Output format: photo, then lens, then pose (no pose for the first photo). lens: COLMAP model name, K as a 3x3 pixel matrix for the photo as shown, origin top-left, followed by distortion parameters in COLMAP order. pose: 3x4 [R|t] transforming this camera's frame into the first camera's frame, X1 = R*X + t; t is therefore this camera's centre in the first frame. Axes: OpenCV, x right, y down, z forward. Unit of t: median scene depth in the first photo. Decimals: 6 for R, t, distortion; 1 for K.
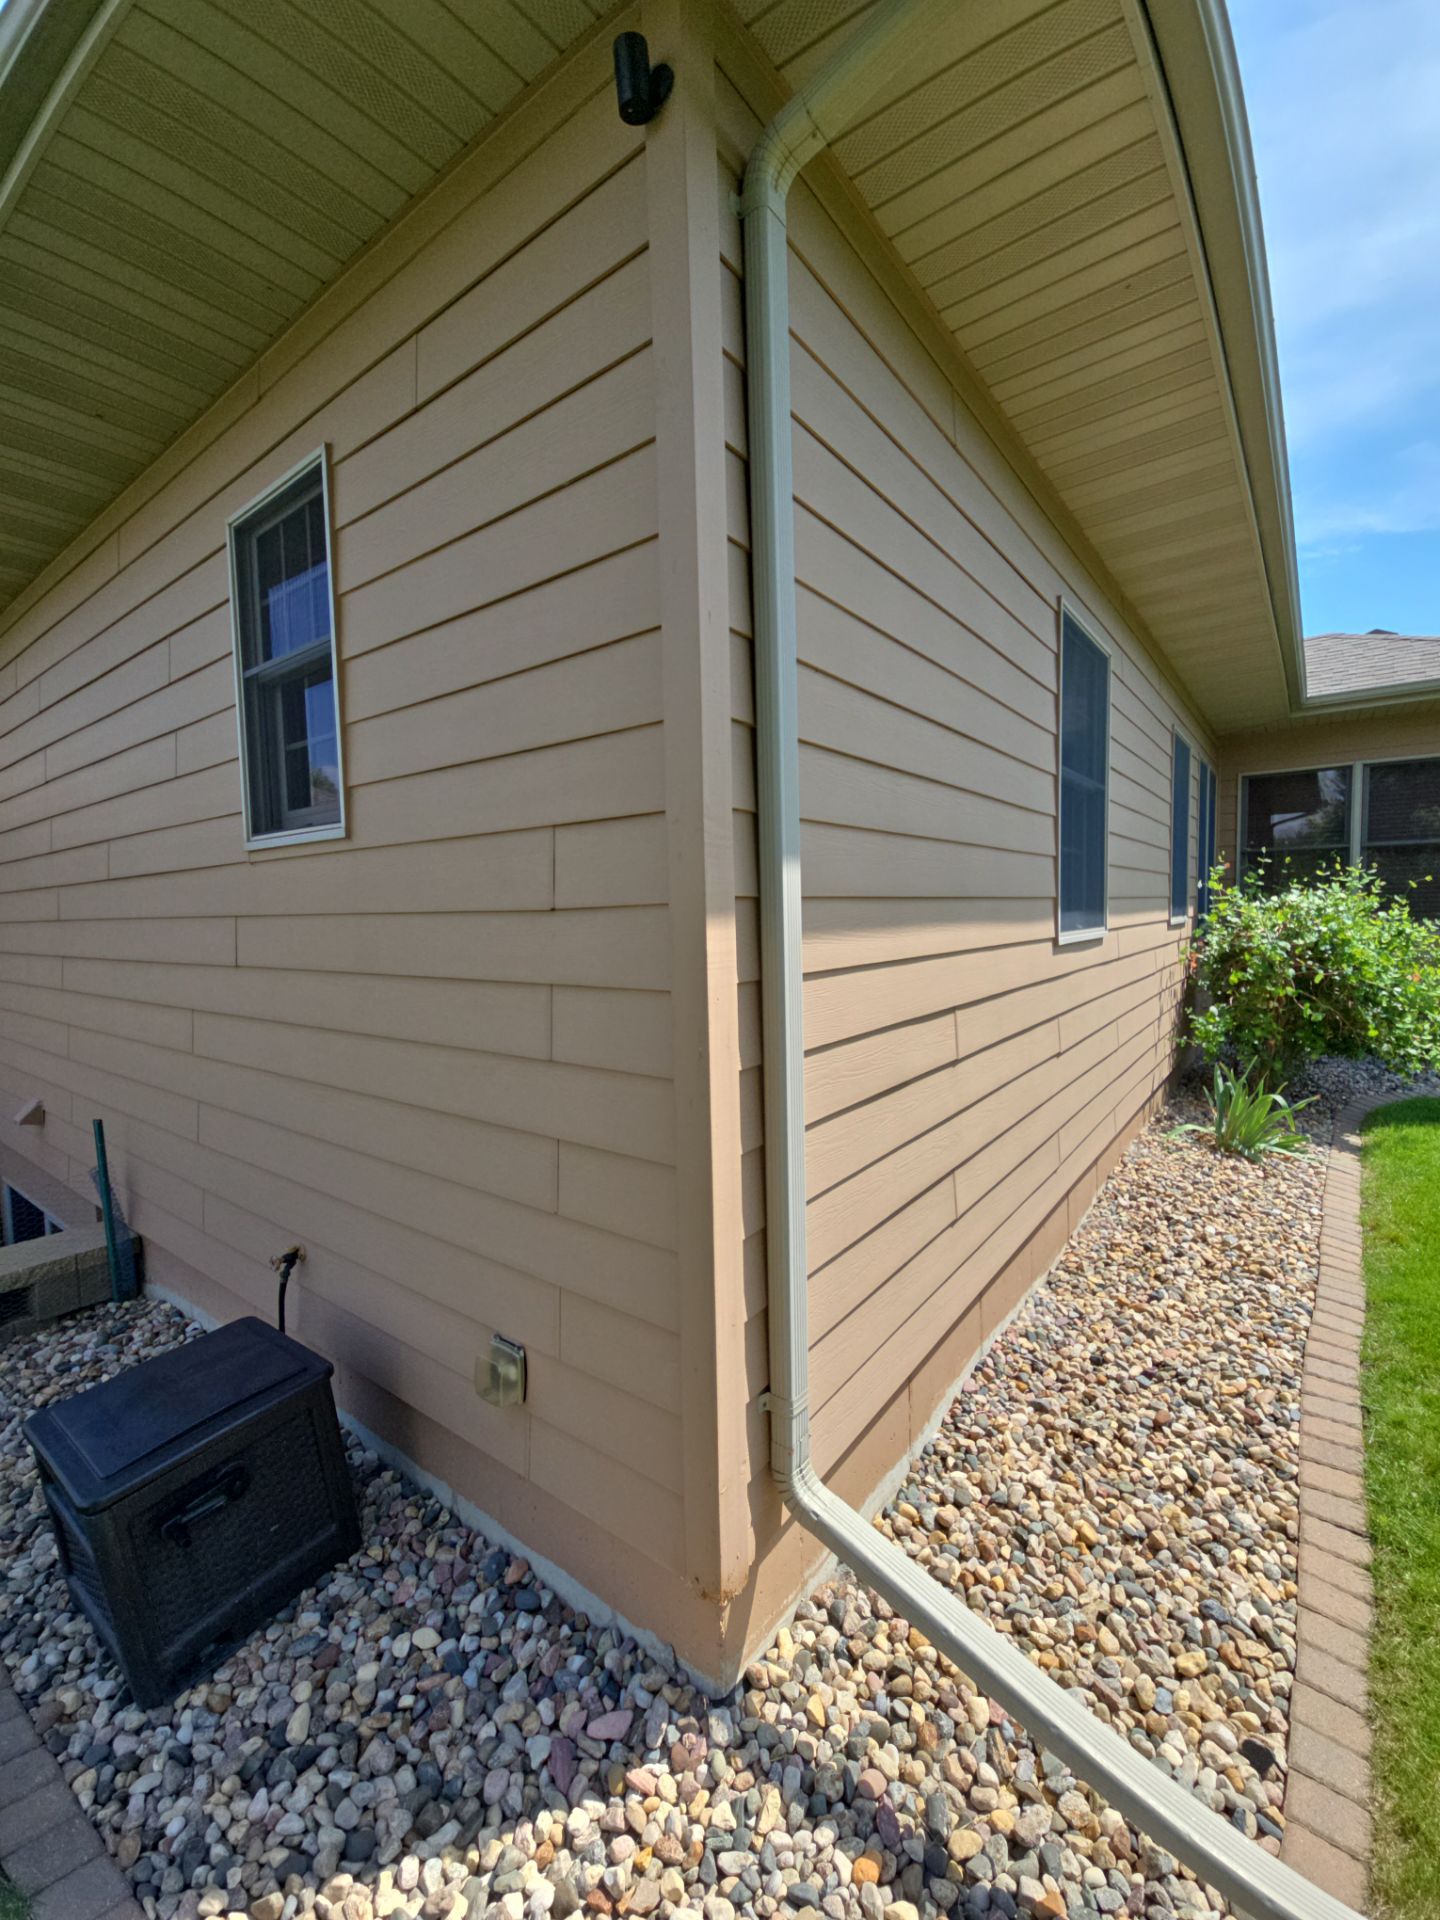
lens RADIAL K [[809.2, 0, 714.3], [0, 809.2, 957.9], [0, 0, 1]] dist [-0.002683, -0.000013]
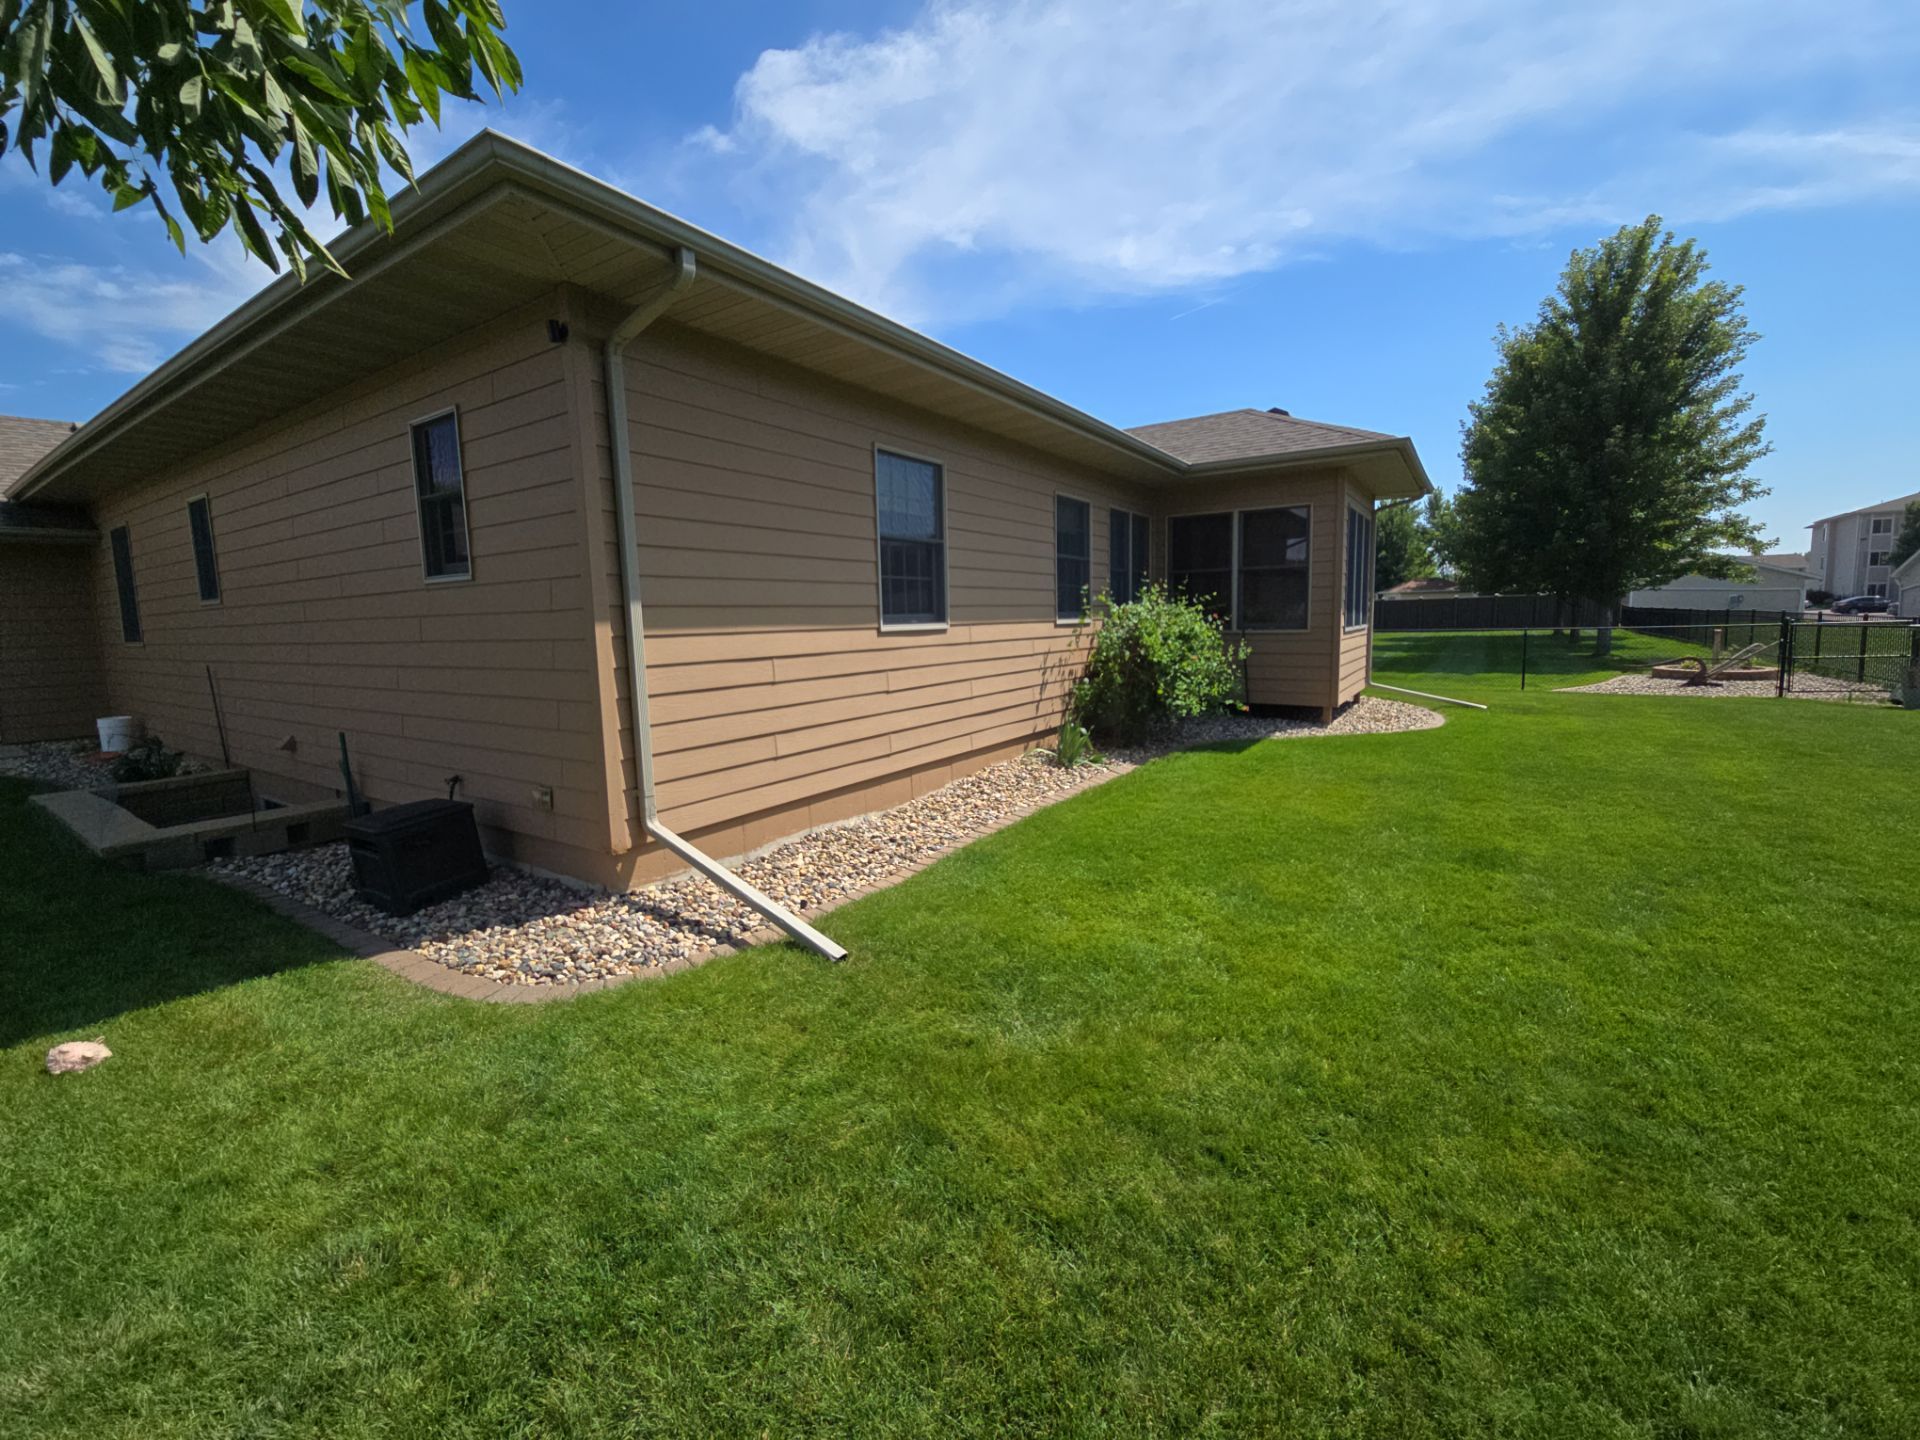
lens RADIAL K [[809.2, 0, 956.8], [0, 809.2, 711.8], [0, 0, 1]] dist [-0.002683, -0.000013]
pose [[0.997611, -0.010703, 0.068244, 0.672816], [0.007327, 0.998746, 0.049531, 0.108546], [-0.068688, -0.048912, 0.996438, -1.242802]]
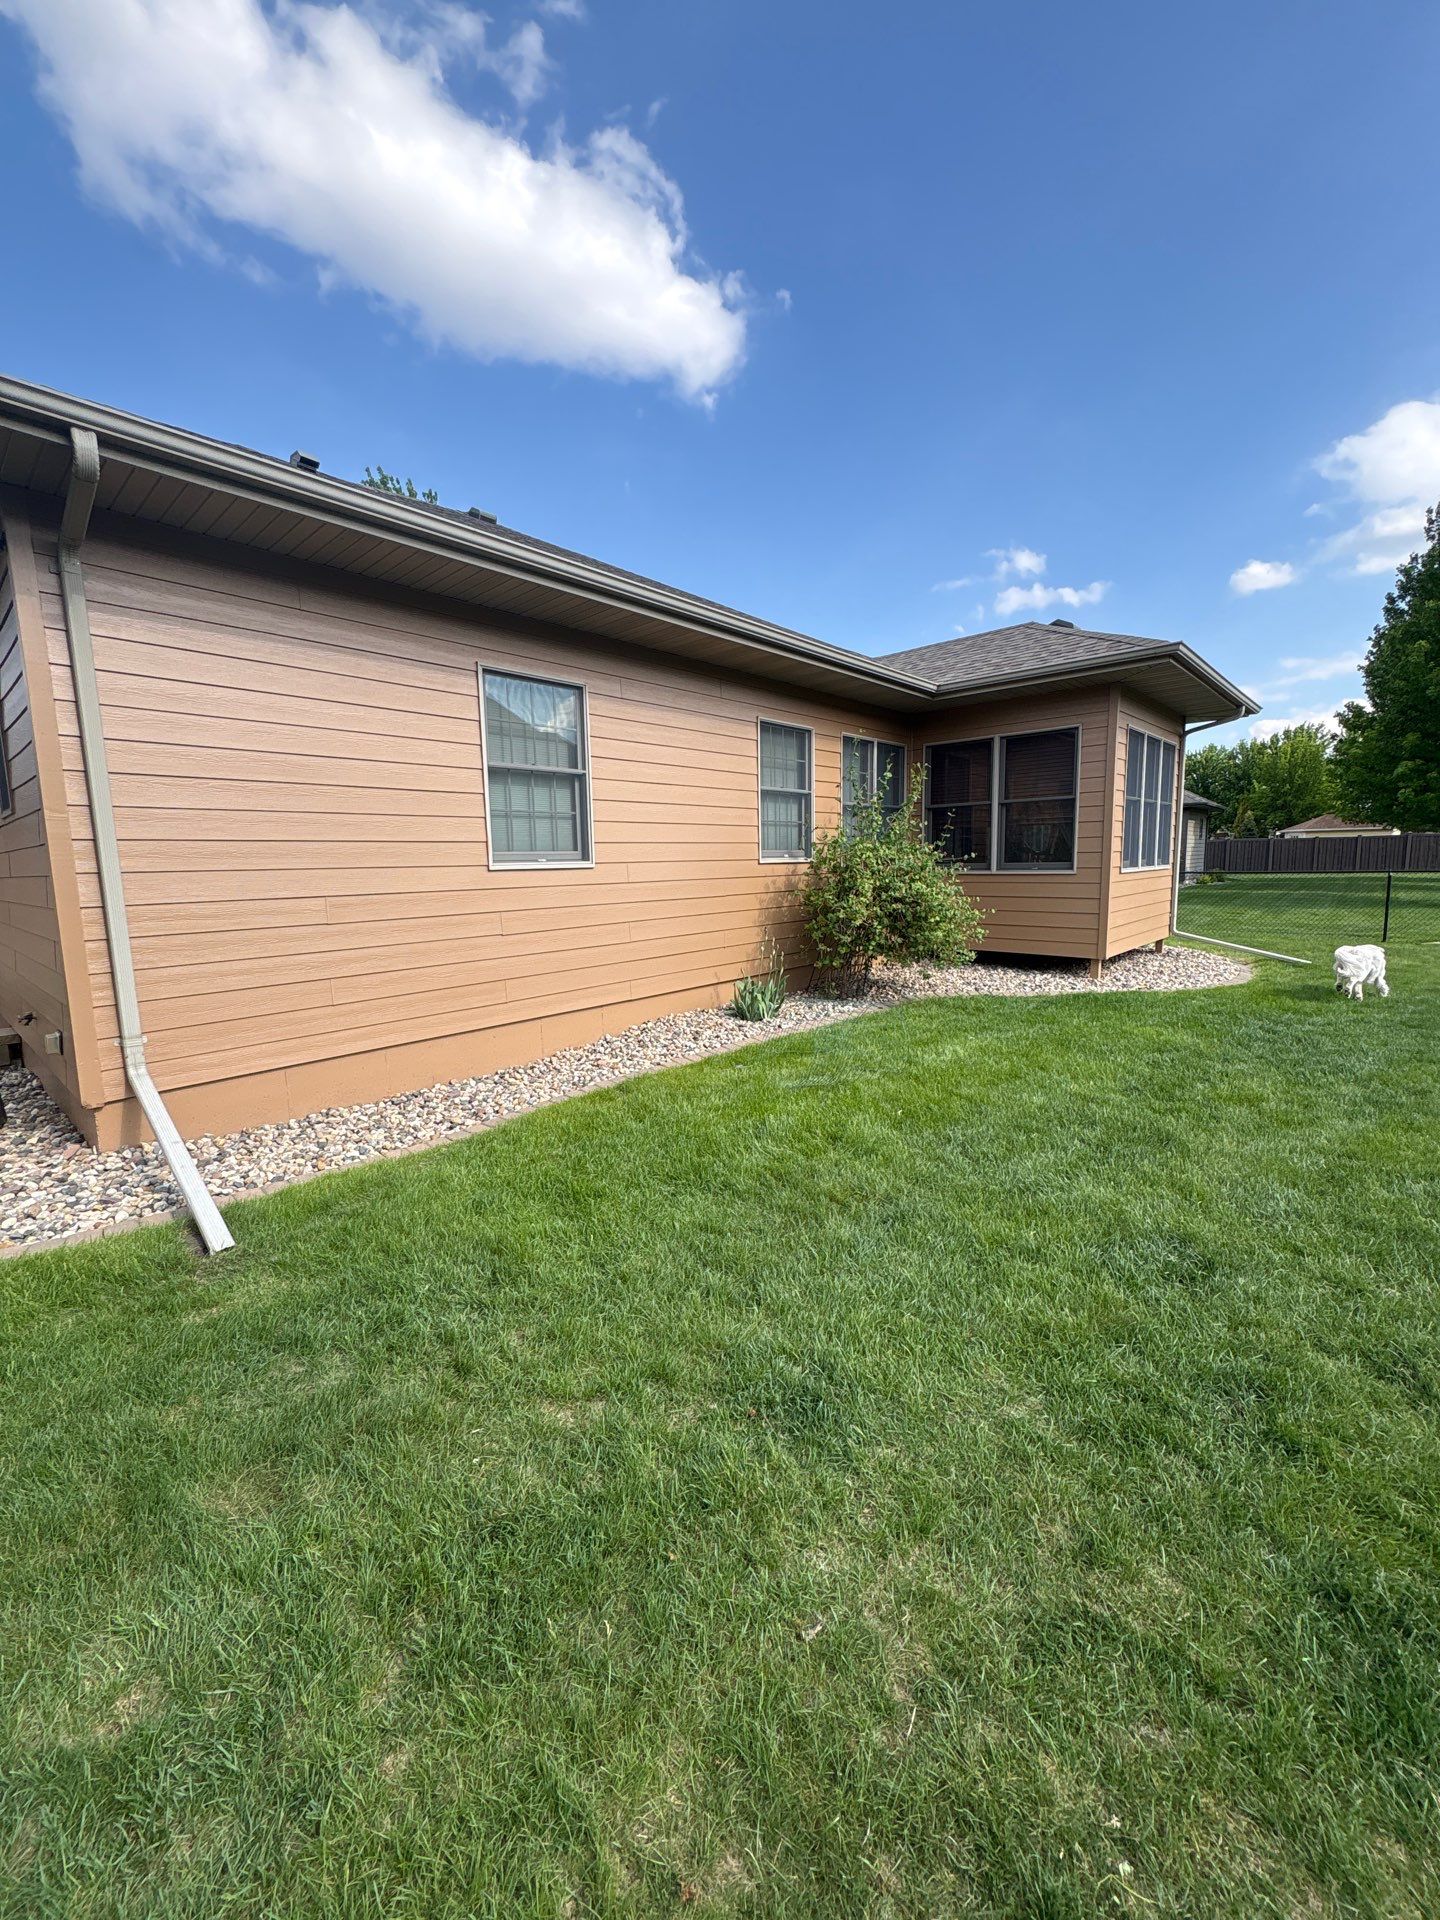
lens RADIAL K [[765.8, 0, 721.8], [0, 765.8, 960.8], [0, 0, 1]] dist [-0.002611, -0.000037]
pose [[0.995562, 0.013312, -0.093163, 1.529709], [-0.006713, 0.997469, 0.070786, 0.082415], [0.093870, -0.069847, 0.993131, -0.811514]]
